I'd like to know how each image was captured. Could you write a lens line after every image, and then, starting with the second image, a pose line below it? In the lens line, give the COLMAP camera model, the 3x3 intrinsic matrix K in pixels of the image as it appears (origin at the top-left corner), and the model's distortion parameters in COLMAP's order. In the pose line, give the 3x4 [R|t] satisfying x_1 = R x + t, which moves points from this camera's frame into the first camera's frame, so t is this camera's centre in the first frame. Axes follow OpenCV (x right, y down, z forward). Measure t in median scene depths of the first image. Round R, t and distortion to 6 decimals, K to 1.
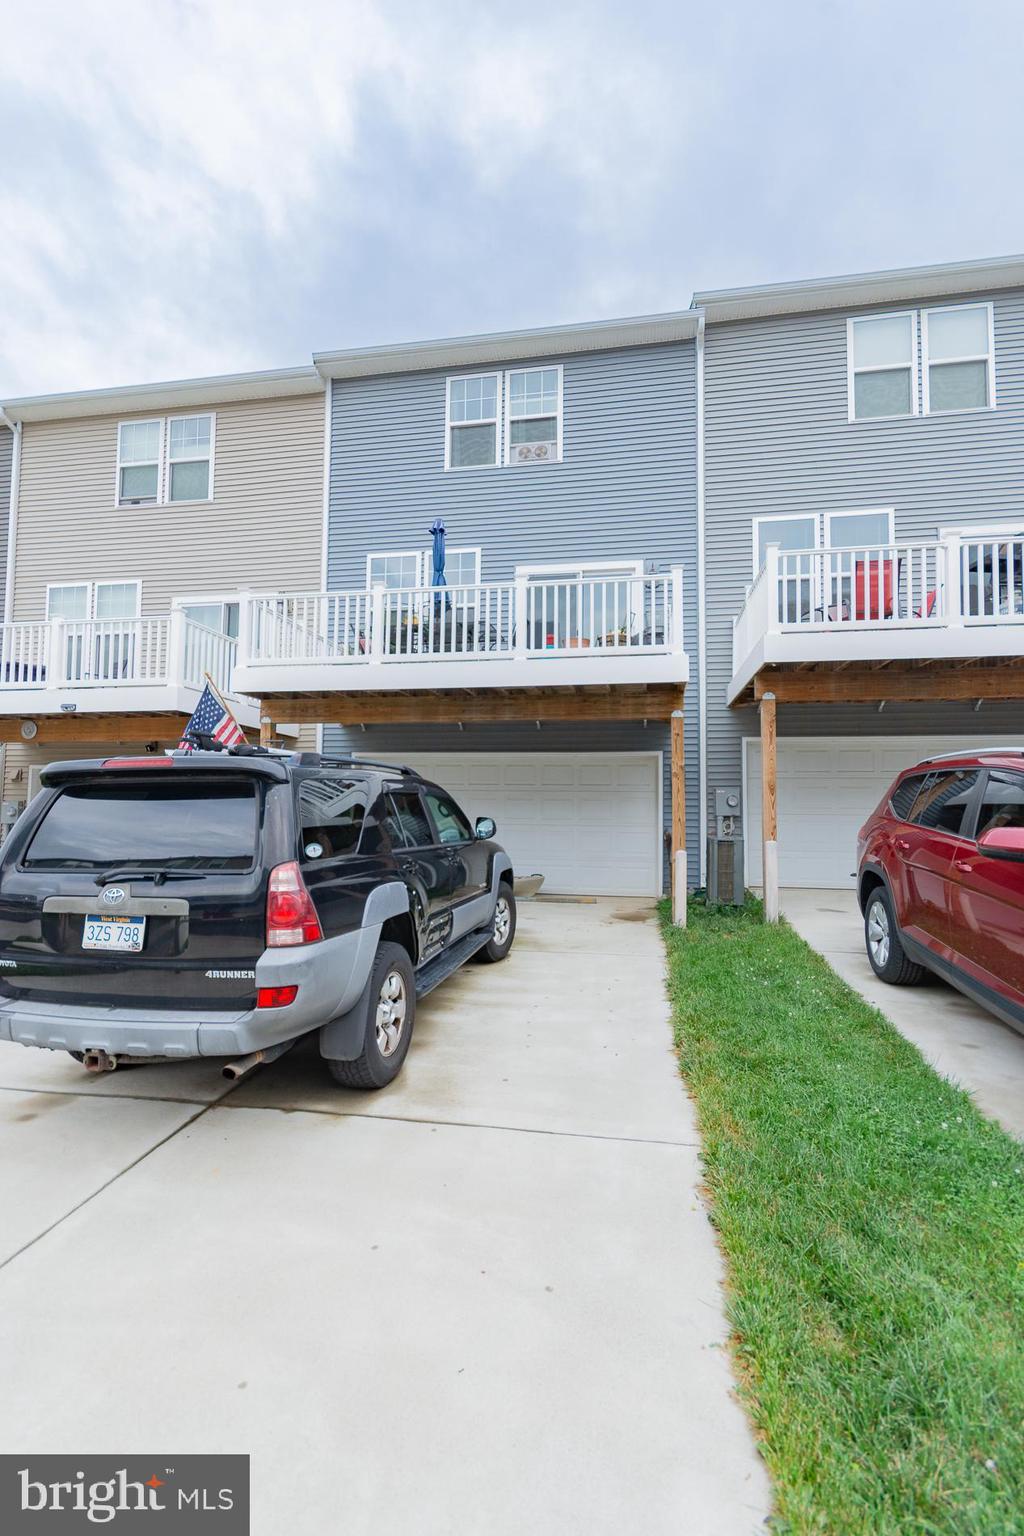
lens RADIAL K [[667.8, 0, 515.5], [0, 667.8, 766.0], [0, 0, 1]] dist [0.010954, -0.000516]
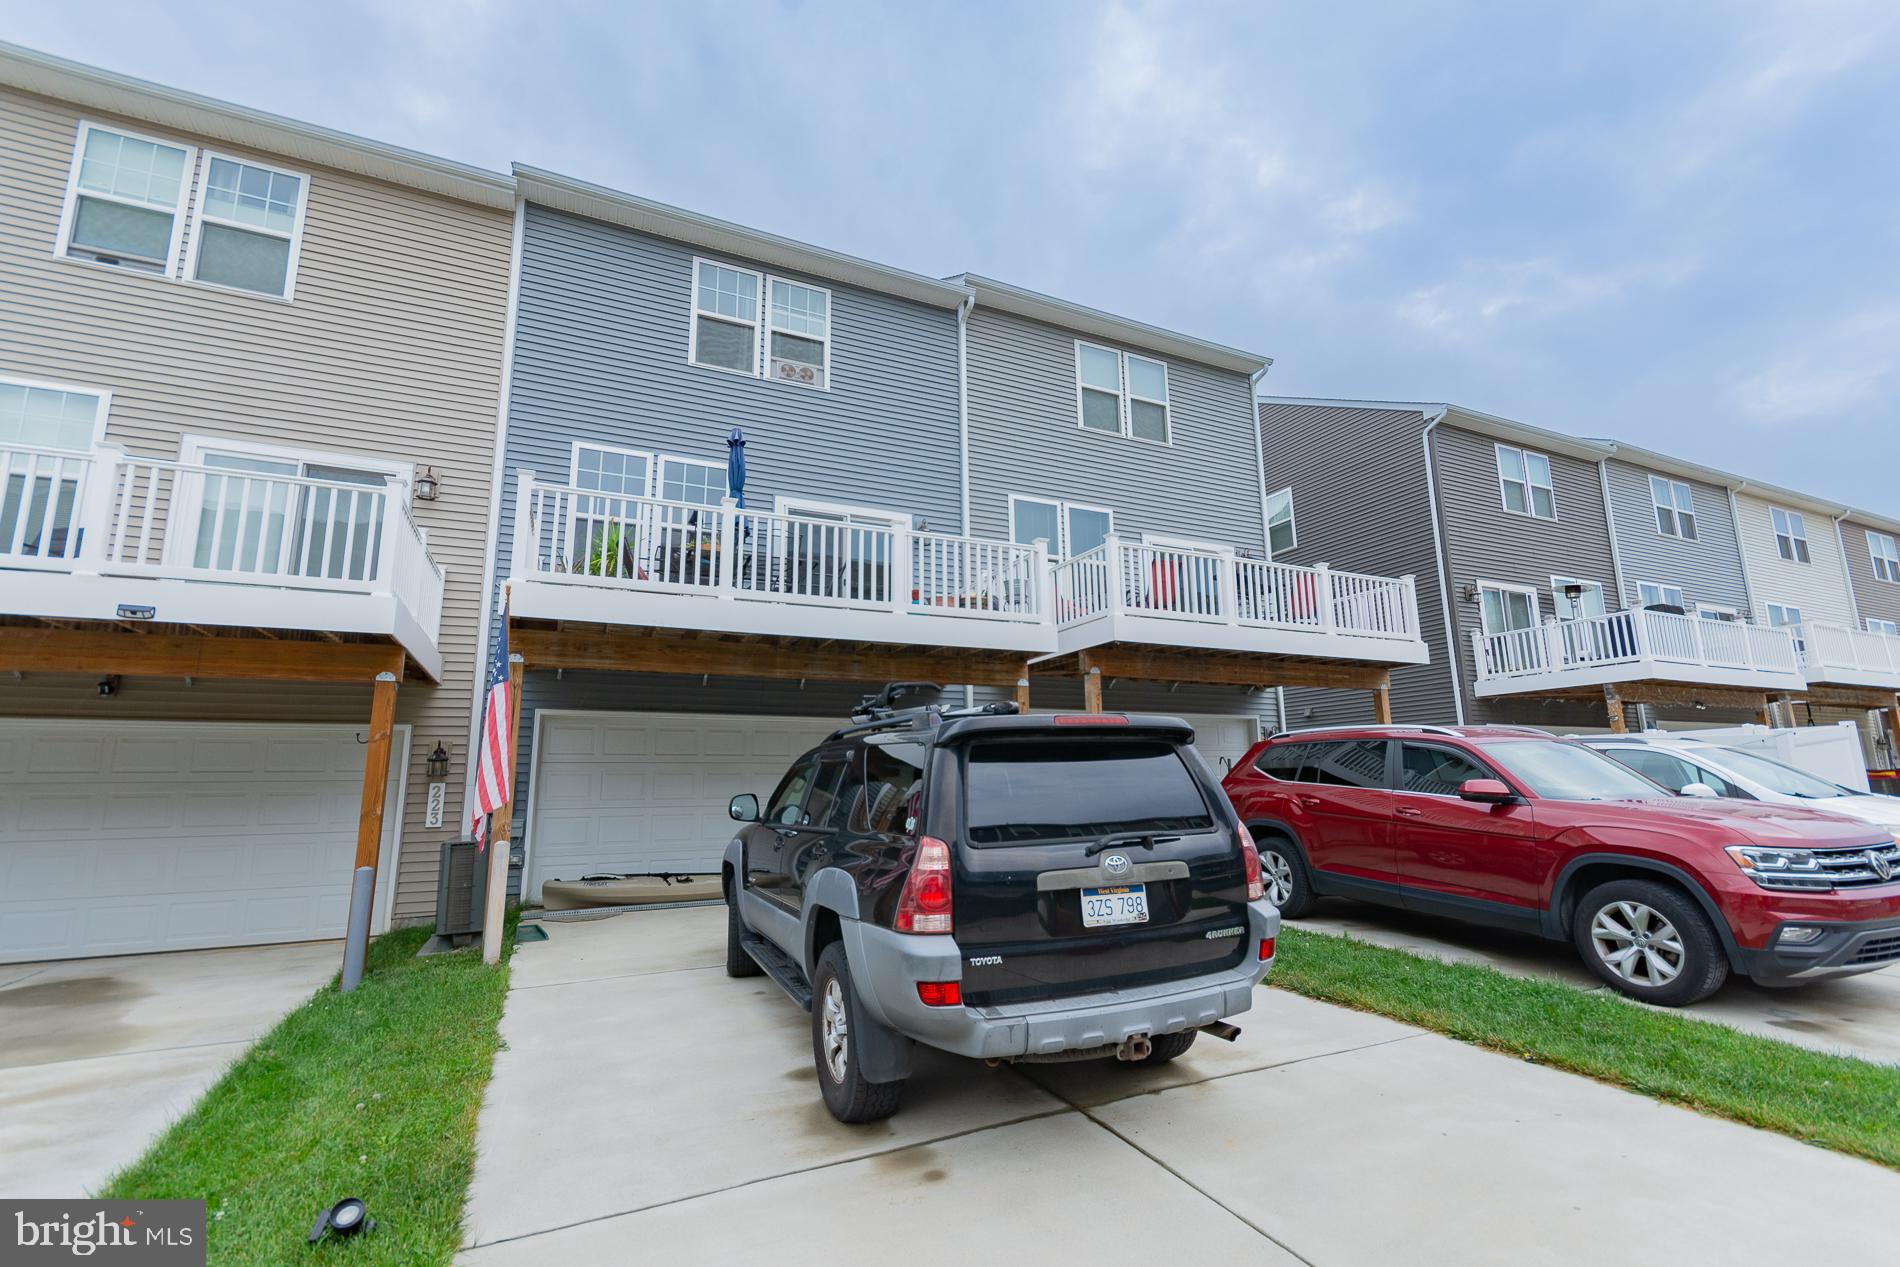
lens RADIAL K [[816.3, 0, 949.4], [0, 816.3, 636.1], [0, 0, 1]] dist [0.012958, -0.004780]
pose [[0.819025, 0.085151, 0.567404, -0.431239], [-0.014552, 0.991691, -0.127818, 0.008397], [-0.573573, 0.096429, 0.813459, 0.052930]]
